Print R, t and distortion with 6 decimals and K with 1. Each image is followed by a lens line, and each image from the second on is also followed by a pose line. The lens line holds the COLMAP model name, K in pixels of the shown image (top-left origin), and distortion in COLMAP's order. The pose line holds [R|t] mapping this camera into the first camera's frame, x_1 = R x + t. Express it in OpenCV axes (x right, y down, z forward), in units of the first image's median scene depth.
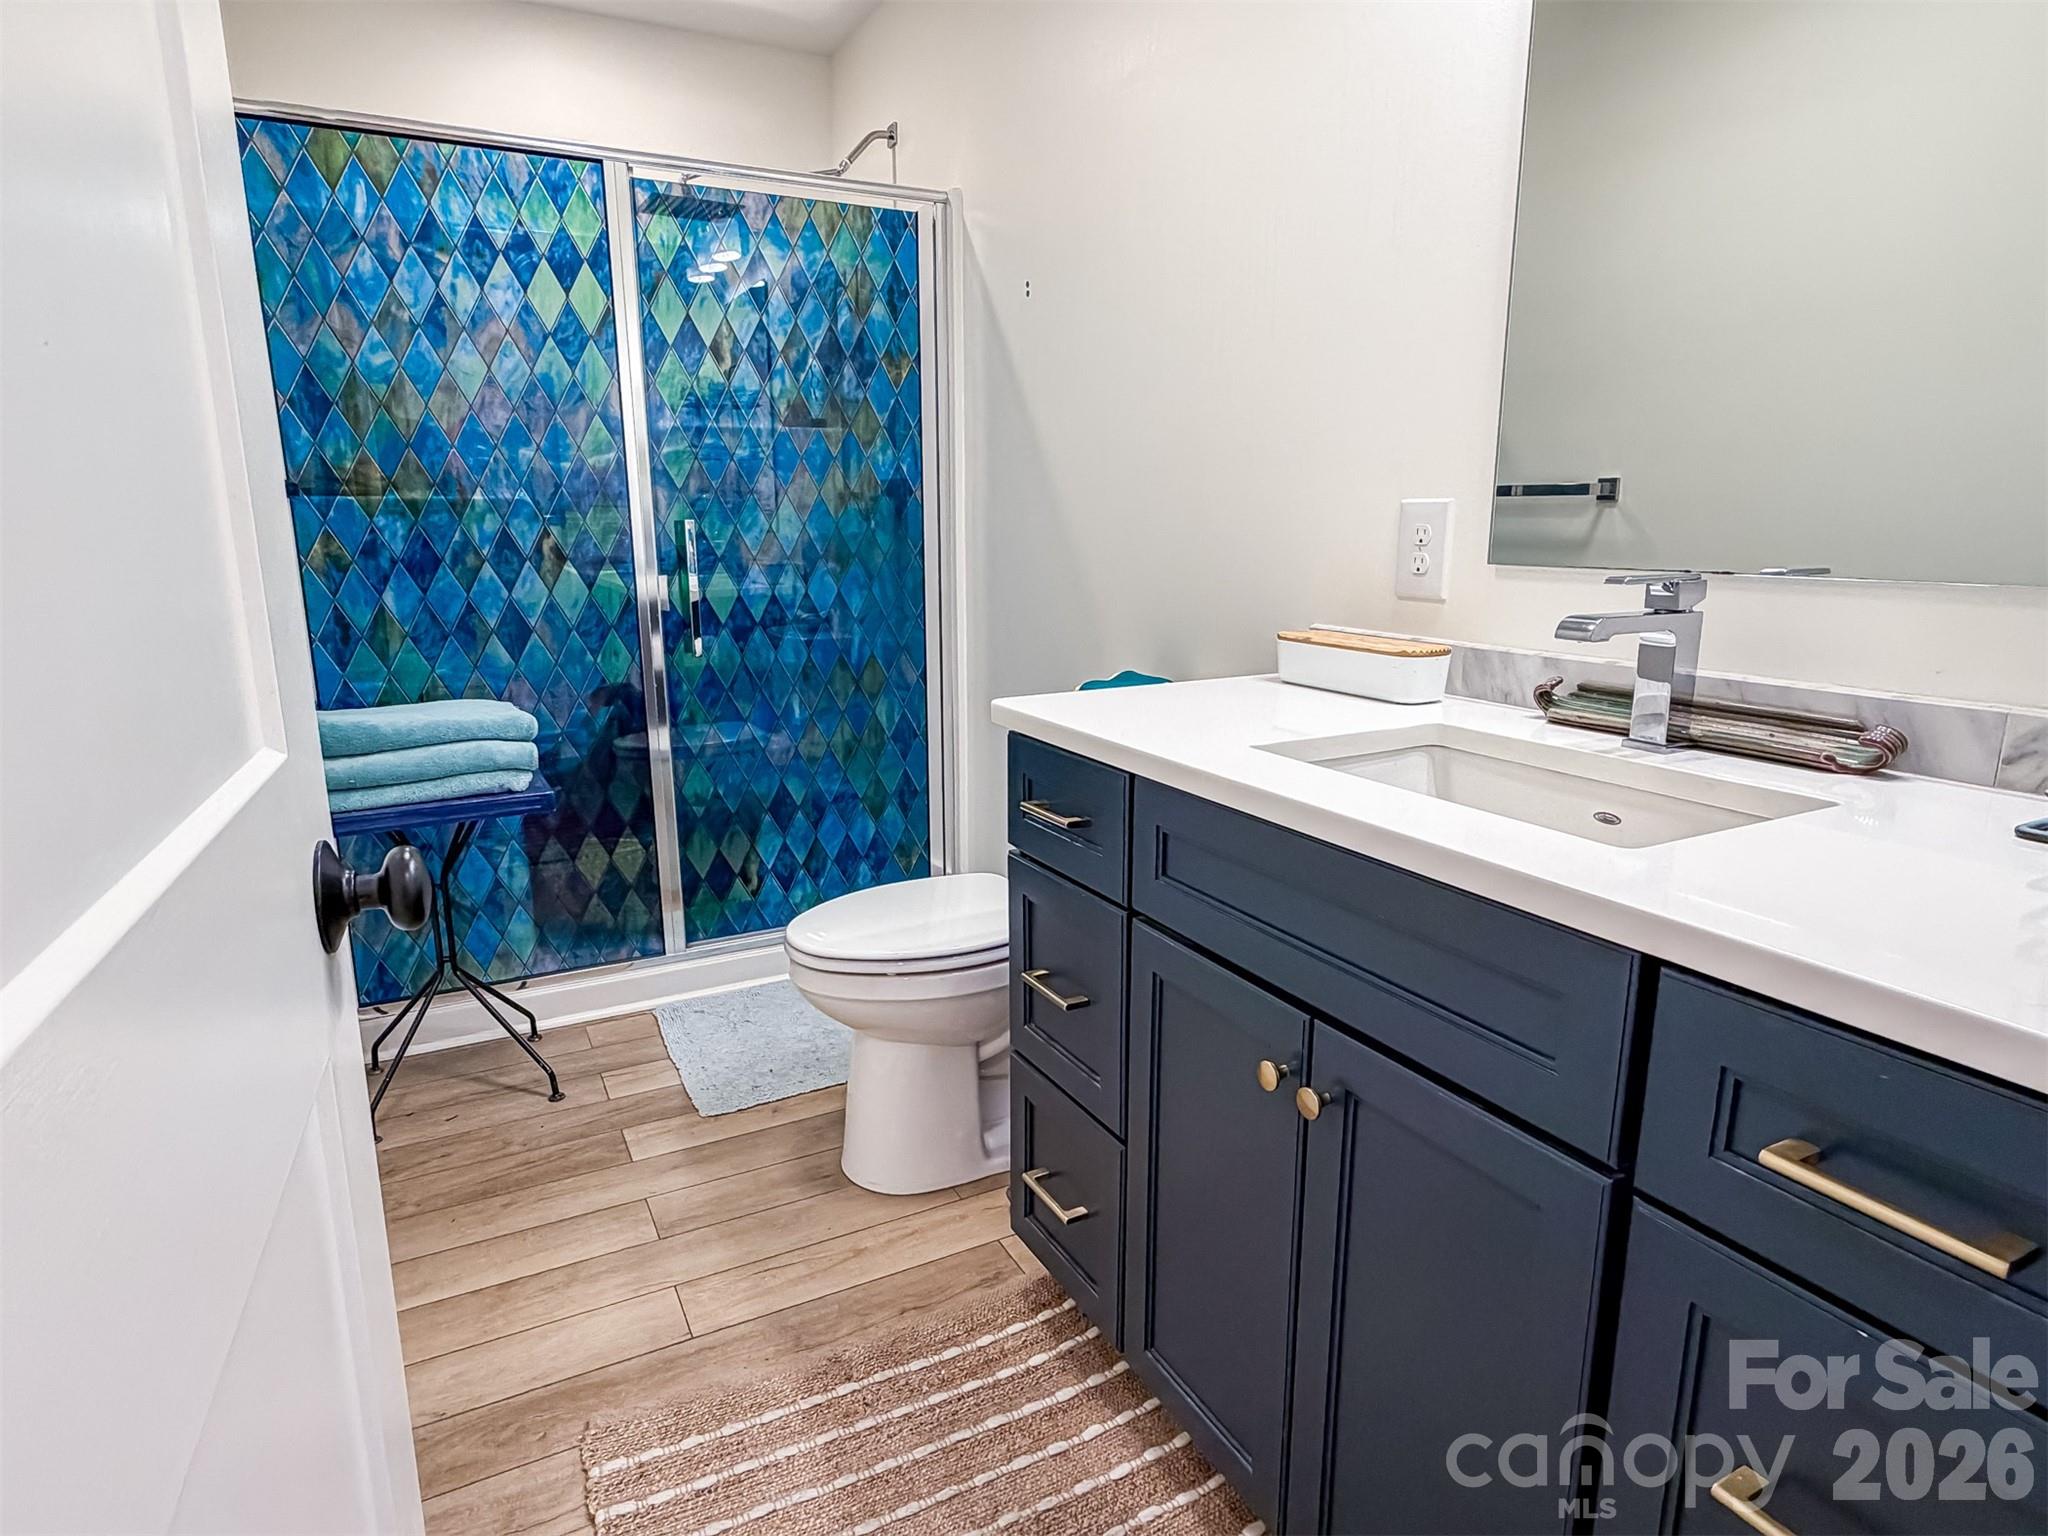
lens RADIAL K [[1143.8, 0, 1021.8], [0, 1143.8, 759.5], [0, 0, 1]] dist [-0.005796, 0.001821]
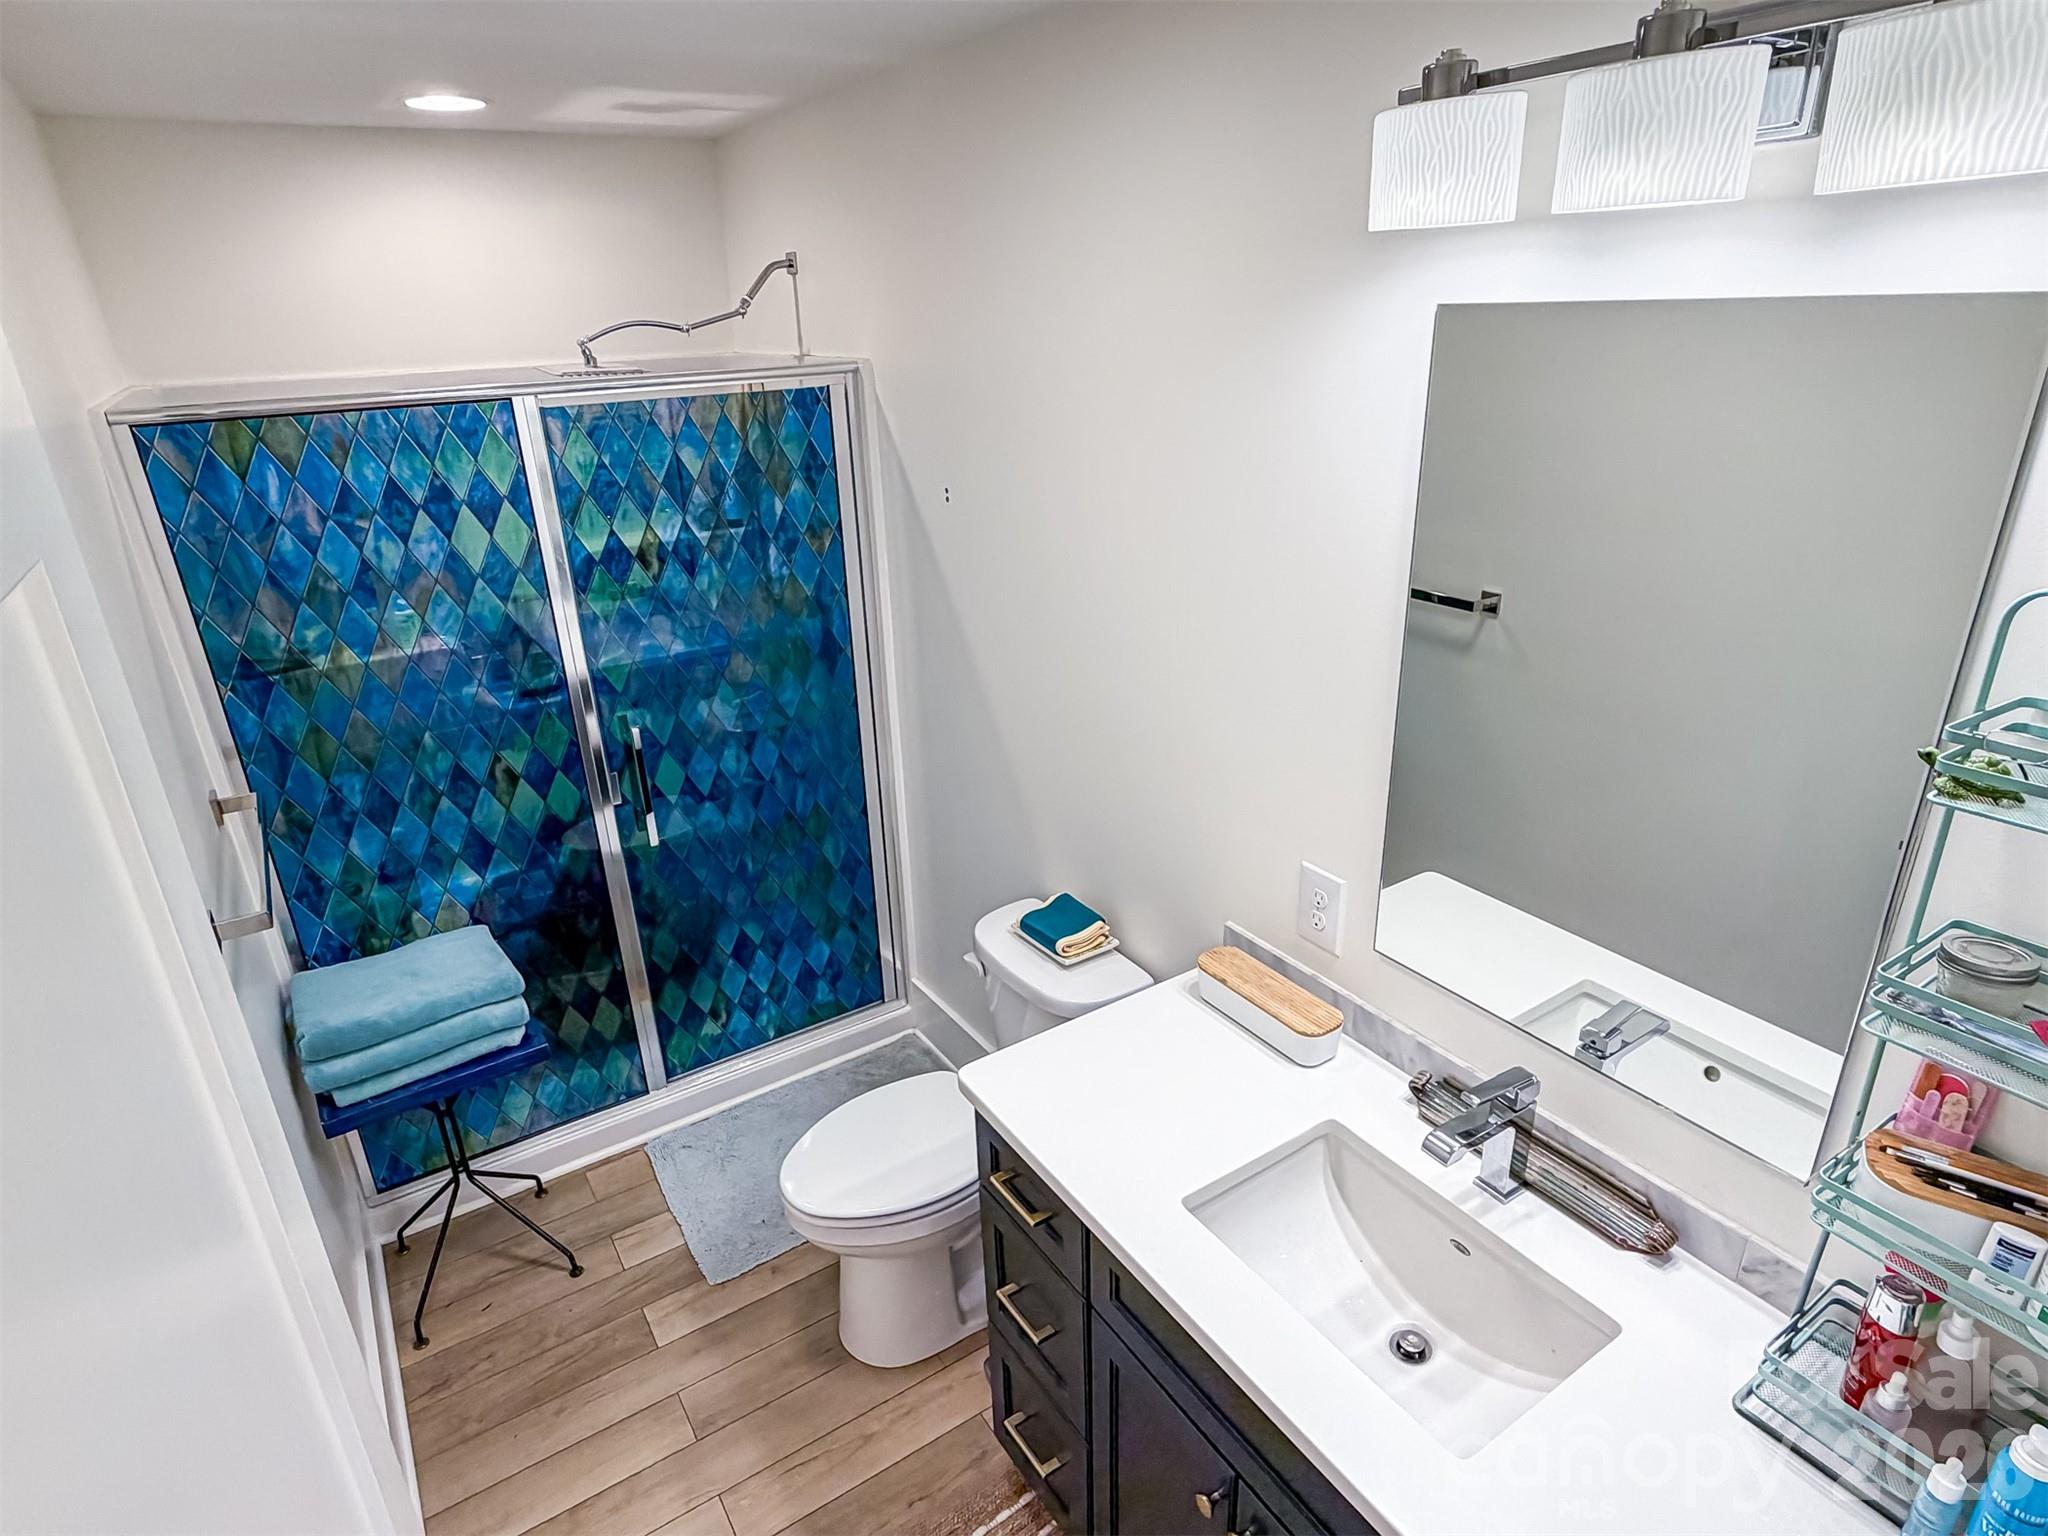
lens RADIAL K [[1143.8, 0, 1022.1], [0, 1143.8, 764.9], [0, 0, 1]] dist [-0.005796, 0.001821]
pose [[0.995594, -0.060788, 0.071398, -0.016810], [0.047540, 0.983519, 0.174442, -0.369327], [-0.080825, -0.170279, 0.982076, -0.062083]]
